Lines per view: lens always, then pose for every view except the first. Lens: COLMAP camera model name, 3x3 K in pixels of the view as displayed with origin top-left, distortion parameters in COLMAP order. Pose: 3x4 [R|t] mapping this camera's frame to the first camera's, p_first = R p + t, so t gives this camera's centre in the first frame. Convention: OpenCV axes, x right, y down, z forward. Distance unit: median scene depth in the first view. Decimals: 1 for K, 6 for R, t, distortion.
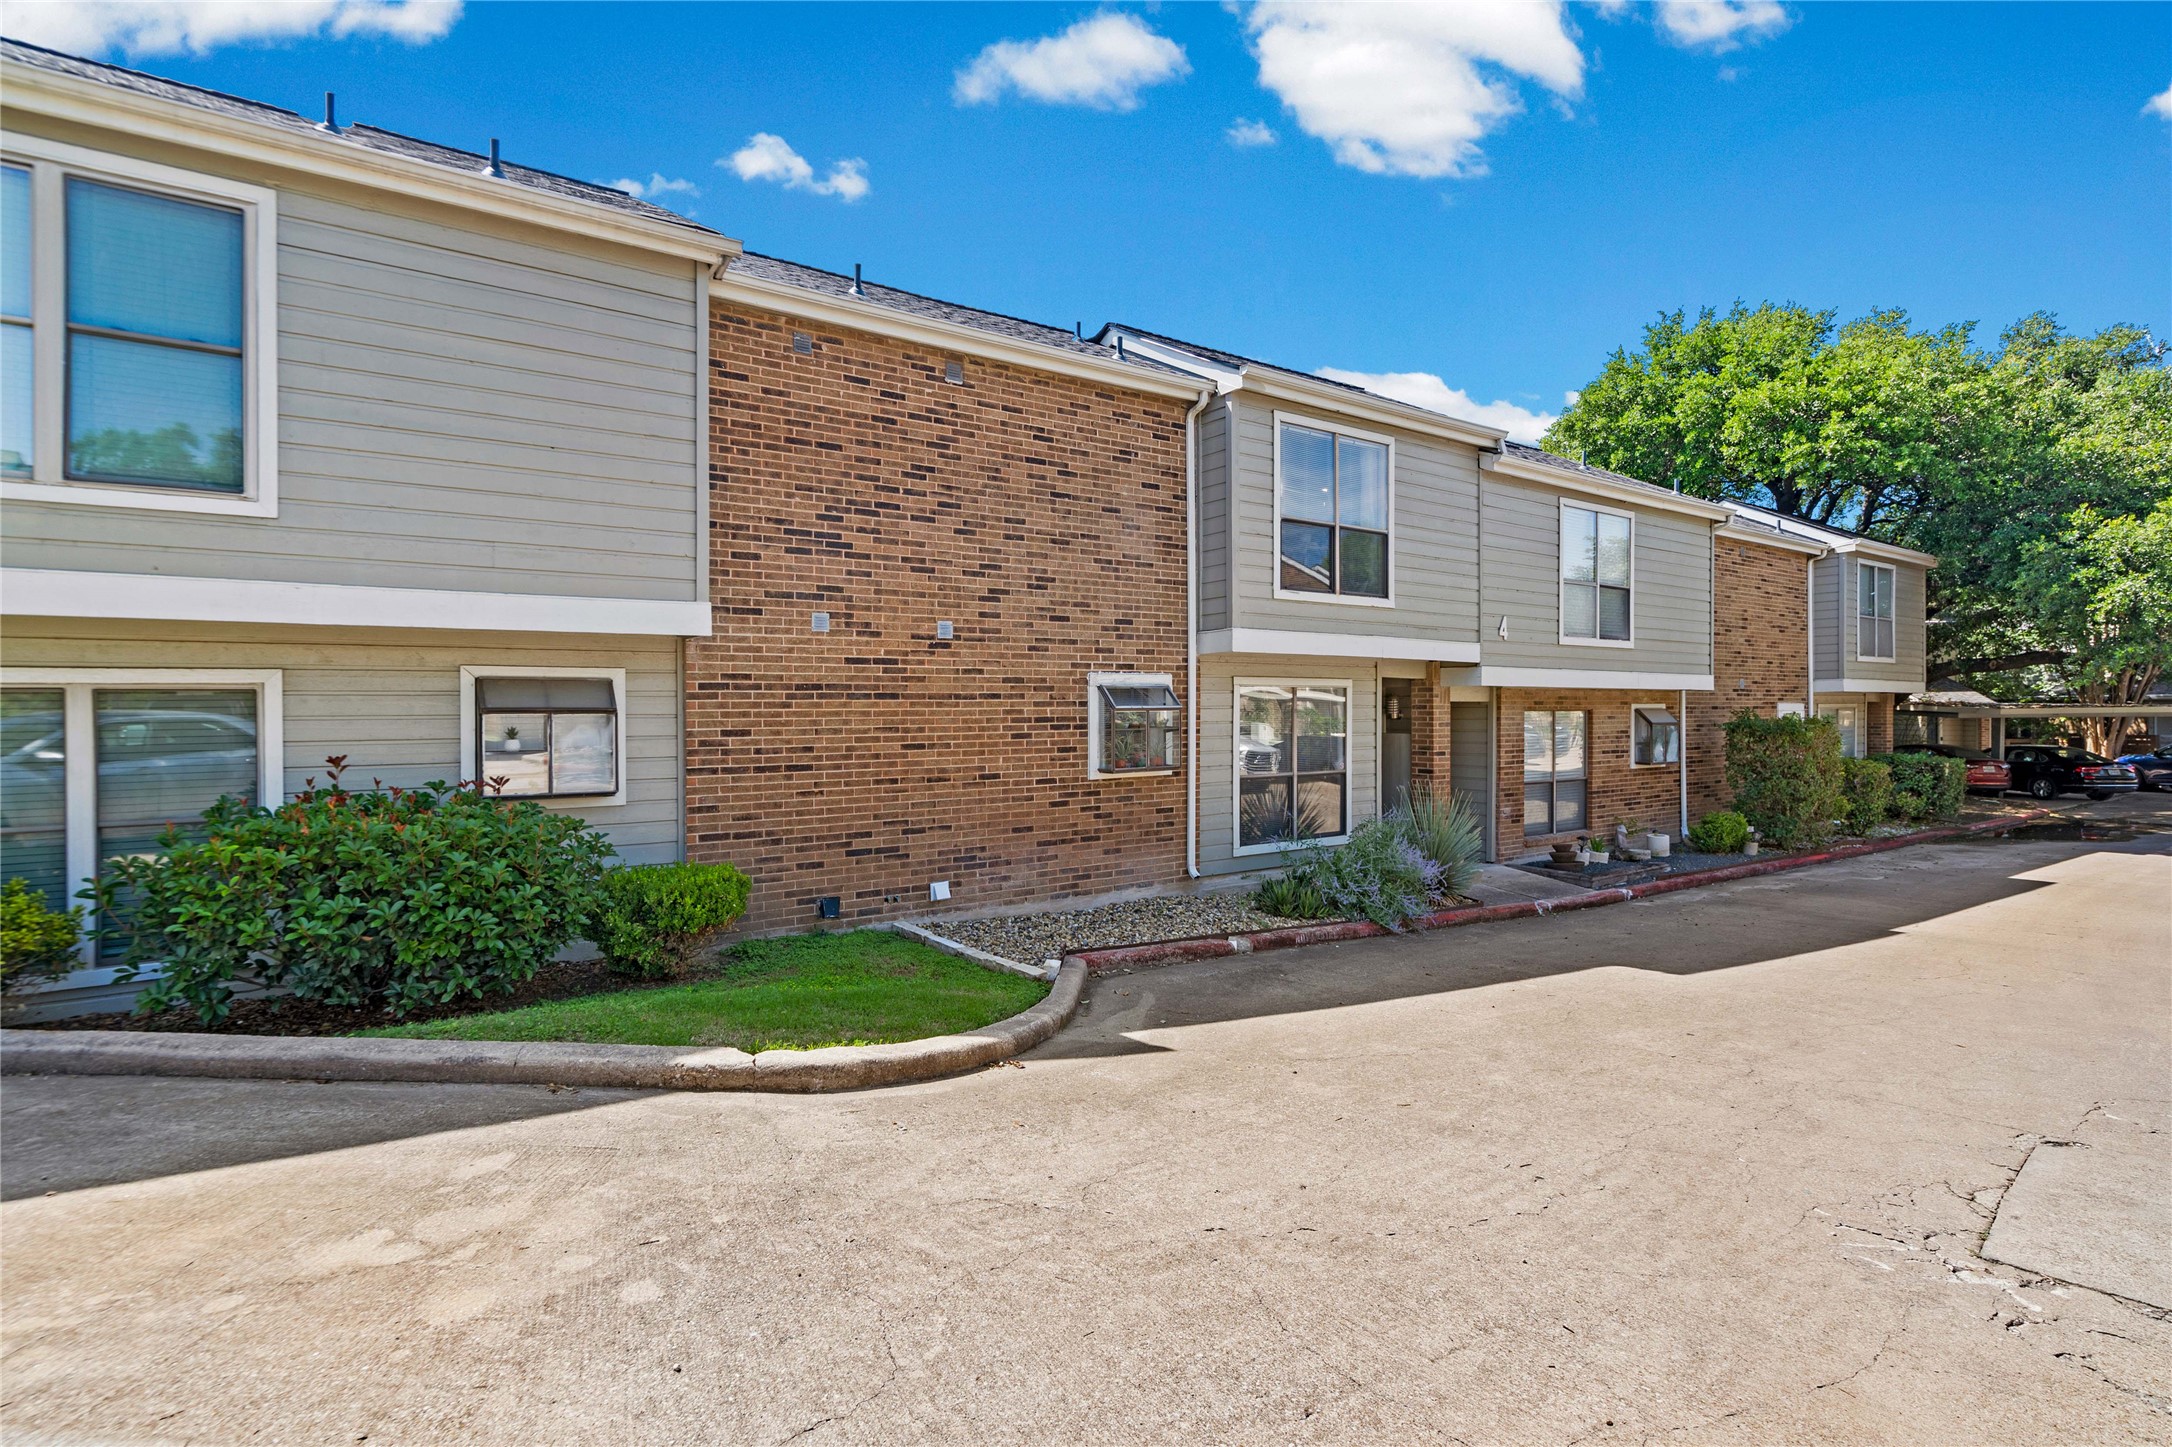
lens RADIAL K [[998.2, 0, 1084.2], [0, 998.2, 713.5], [0, 0, 1]] dist [-0.000719, -0.001512]
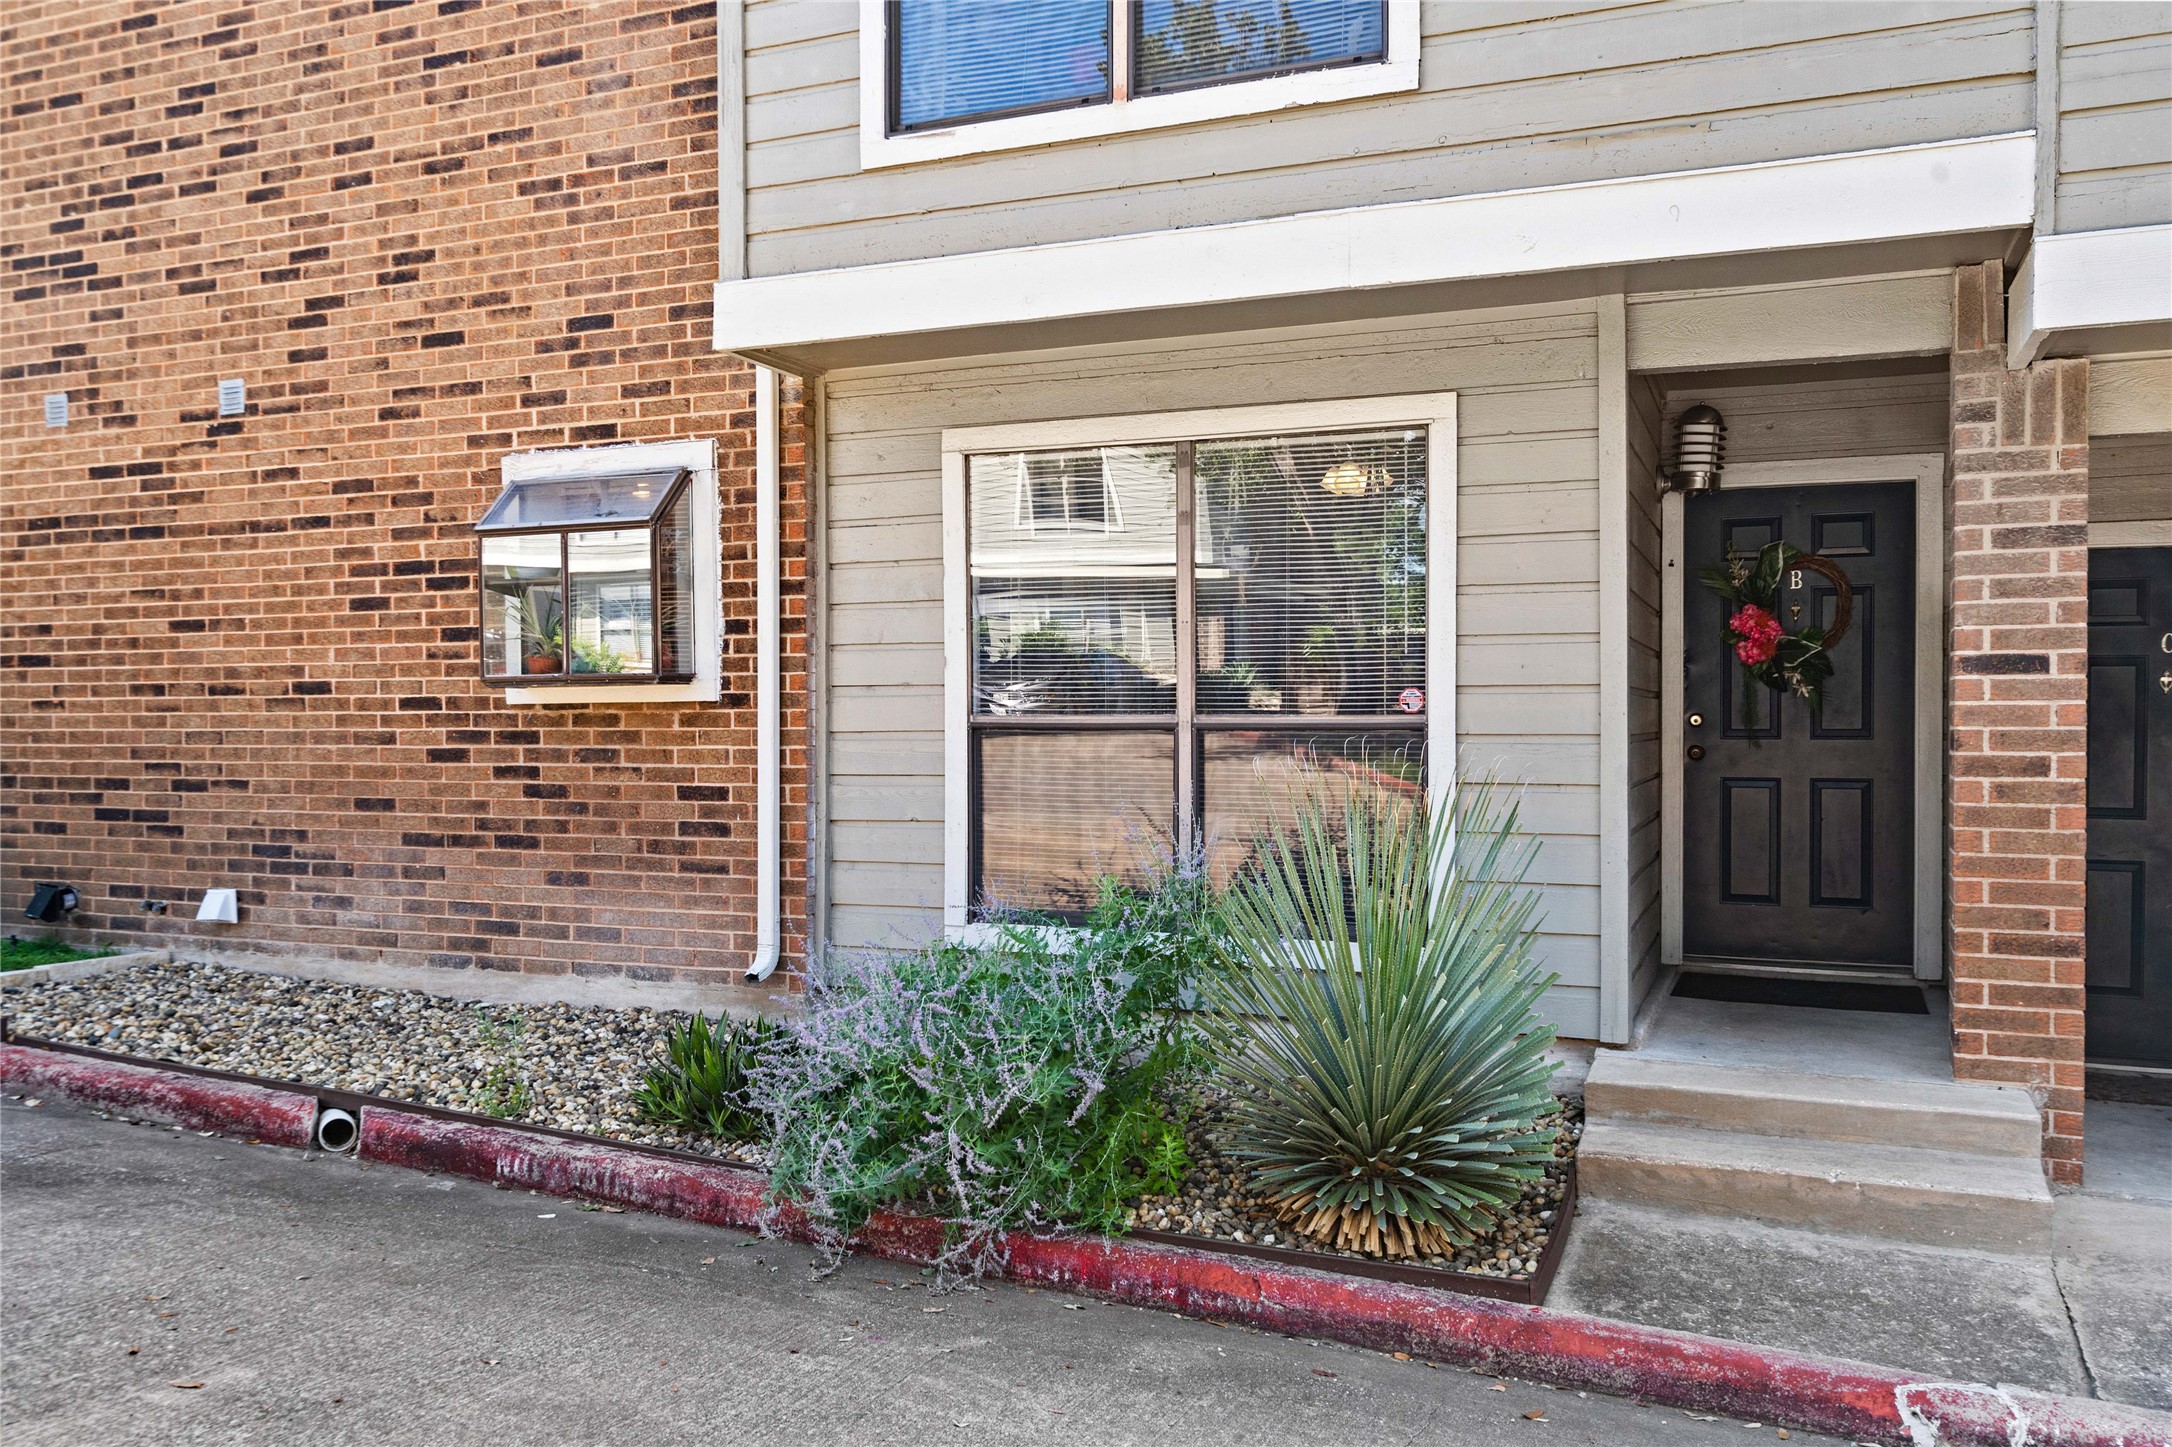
lens RADIAL K [[1773.4, 0, 1084.9], [0, 1773.4, 732.4], [0, 0, 1]] dist [0.018804, -0.001614]
pose [[0.531073, 0.011350, -0.847250, 0.853709], [-0.003117, 0.999930, 0.011442, 0.074806], [0.847320, -0.003436, 0.531072, 0.872102]]
